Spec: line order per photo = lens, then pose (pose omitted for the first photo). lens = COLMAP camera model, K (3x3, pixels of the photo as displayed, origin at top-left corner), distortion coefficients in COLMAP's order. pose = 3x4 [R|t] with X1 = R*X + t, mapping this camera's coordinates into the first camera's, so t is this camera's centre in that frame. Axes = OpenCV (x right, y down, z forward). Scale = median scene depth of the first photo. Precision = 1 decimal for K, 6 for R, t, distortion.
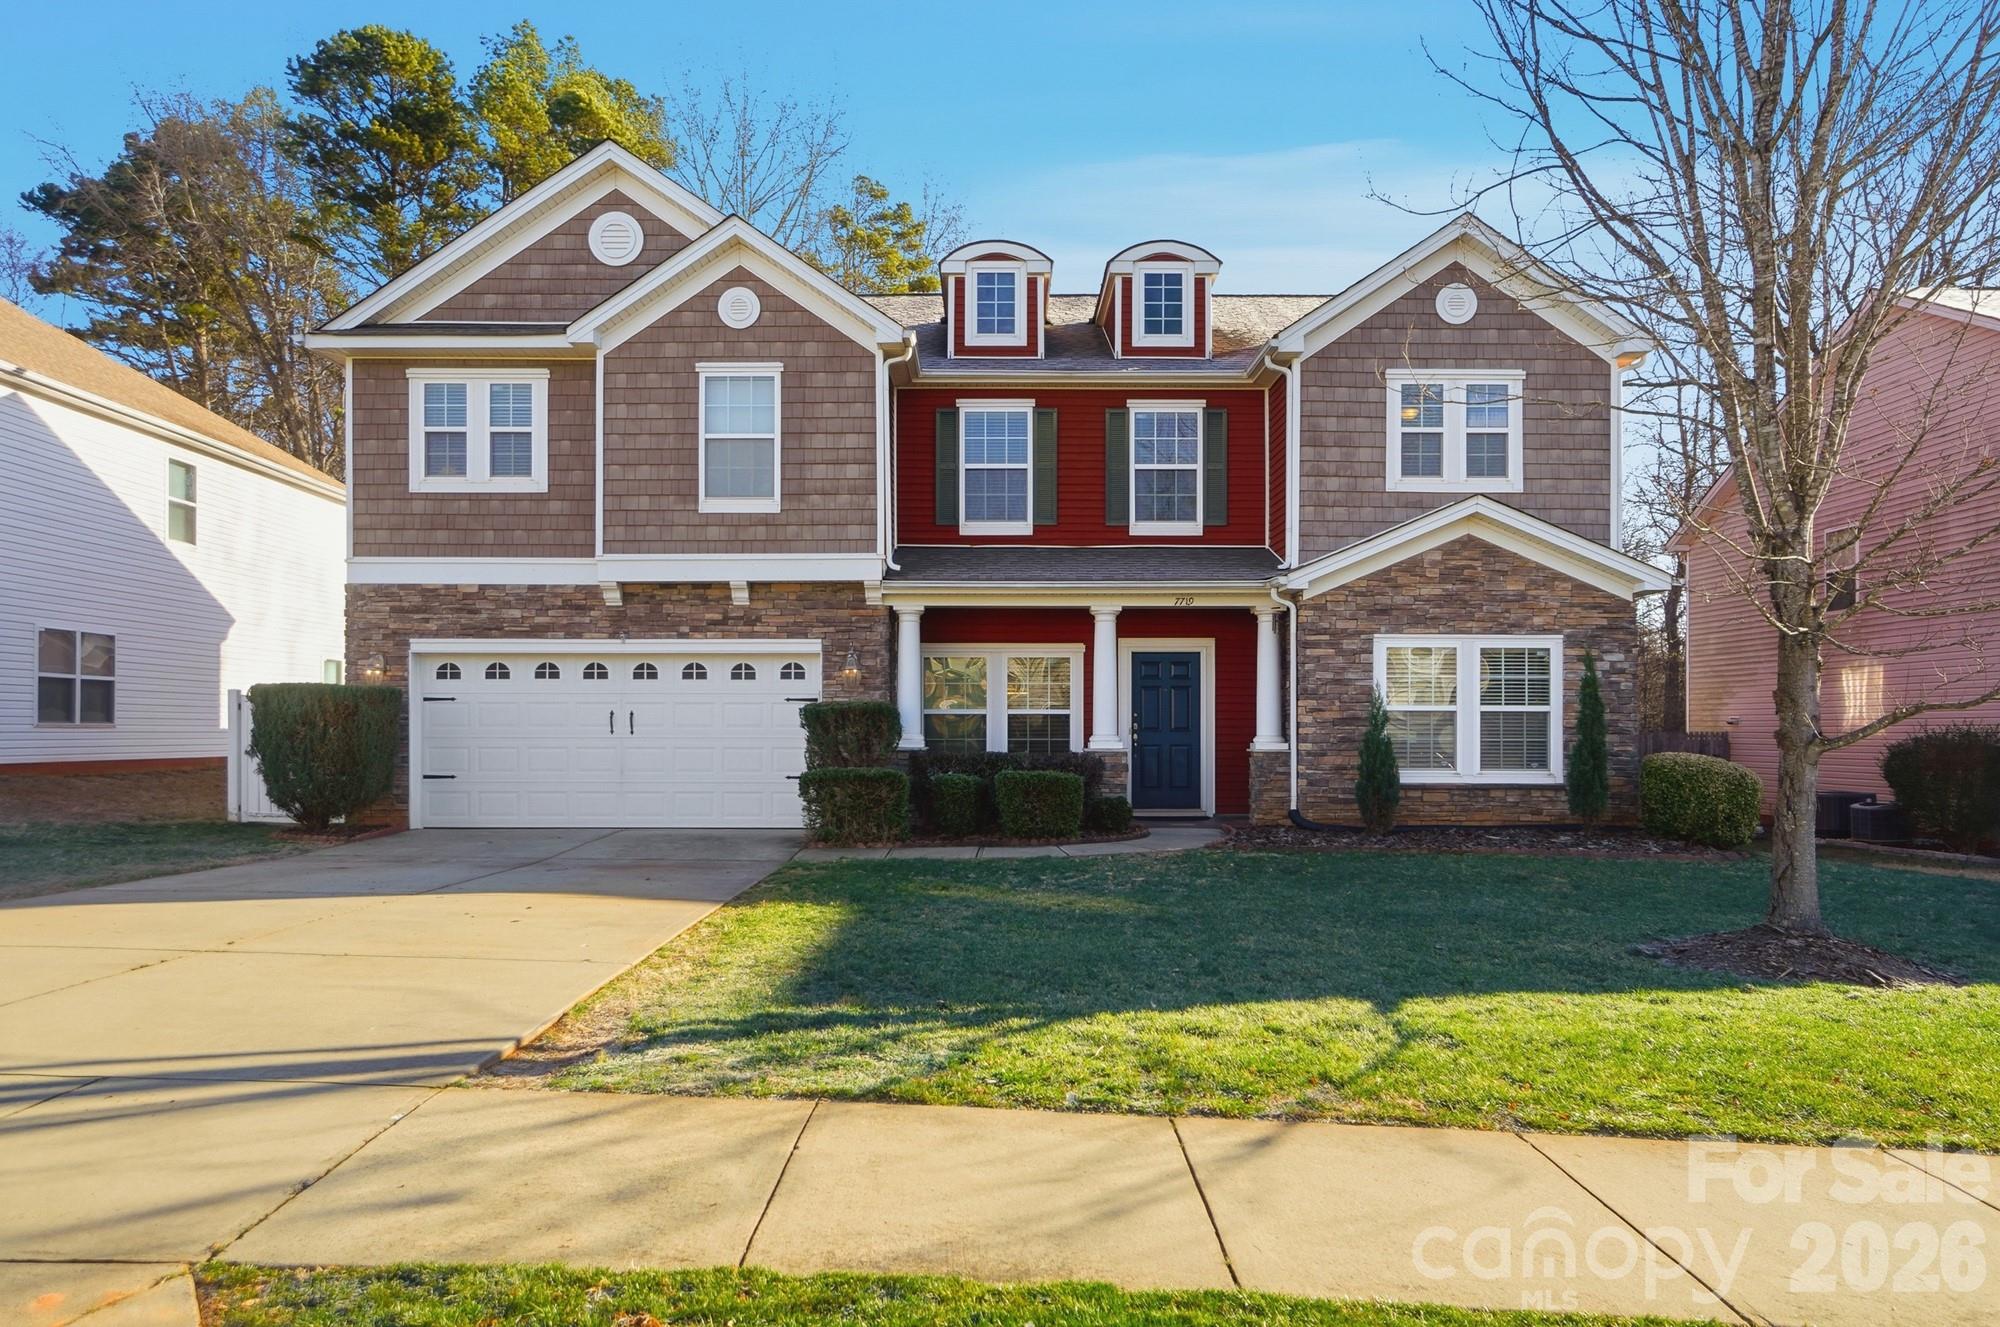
lens RADIAL K [[1277.4, 0, 1000.7], [0, 1277.4, 726.4], [0, 0, 1]] dist [0.000251, -0.000059]
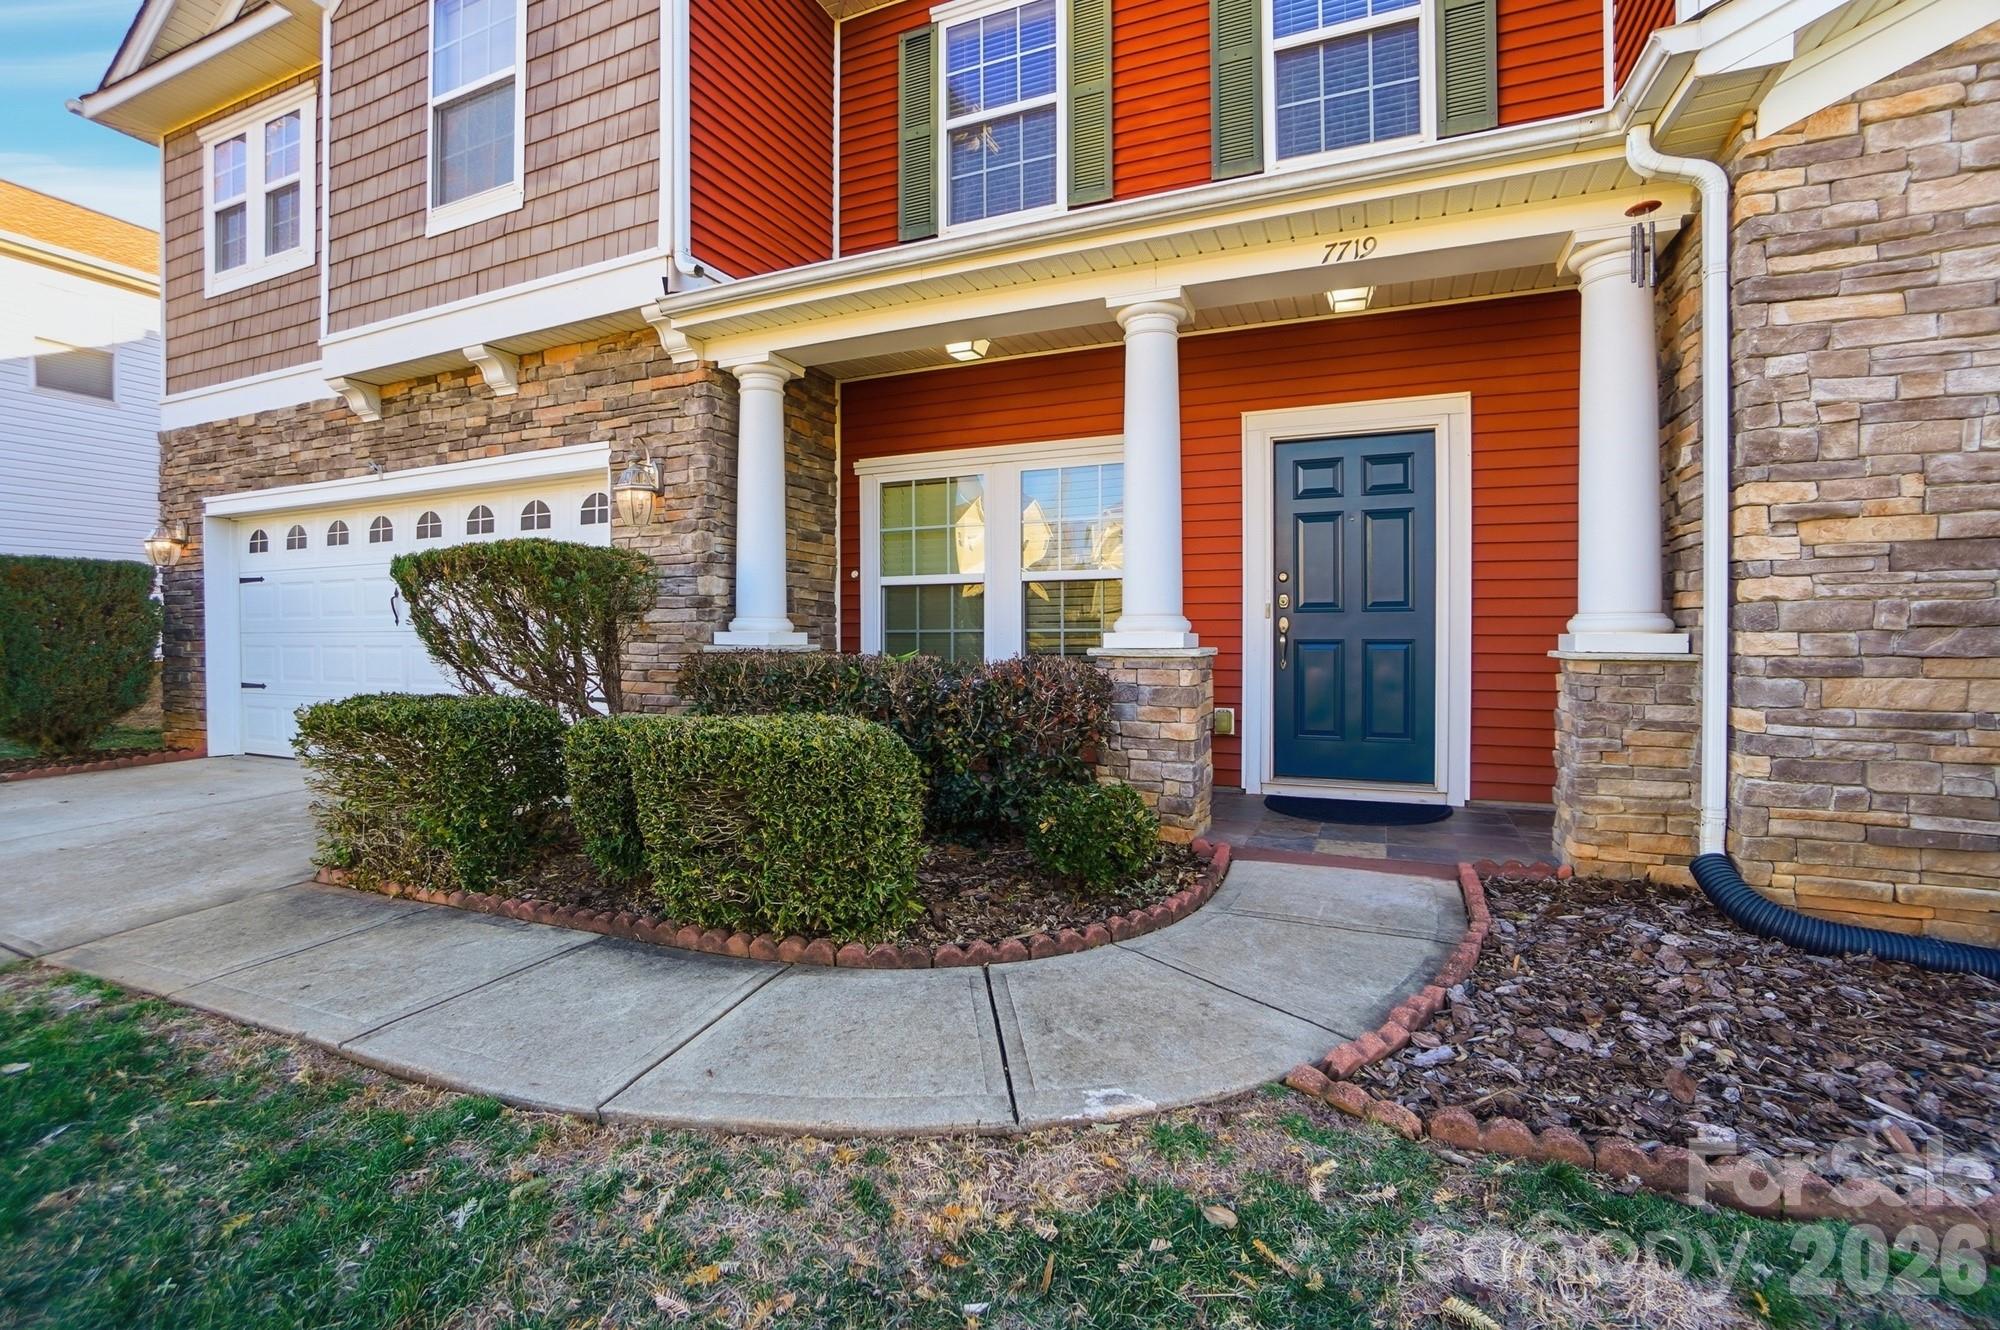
lens RADIAL K [[883.8, 0, 995.5], [0, 883.8, 653.7], [0, 0, 1]] dist [-0.053944, 0.018571]
pose [[0.916220, 0.004136, -0.400654, 0.151791], [0.005220, 0.999739, 0.022256, 0.012505], [0.400641, -0.022483, 0.915959, 0.731586]]
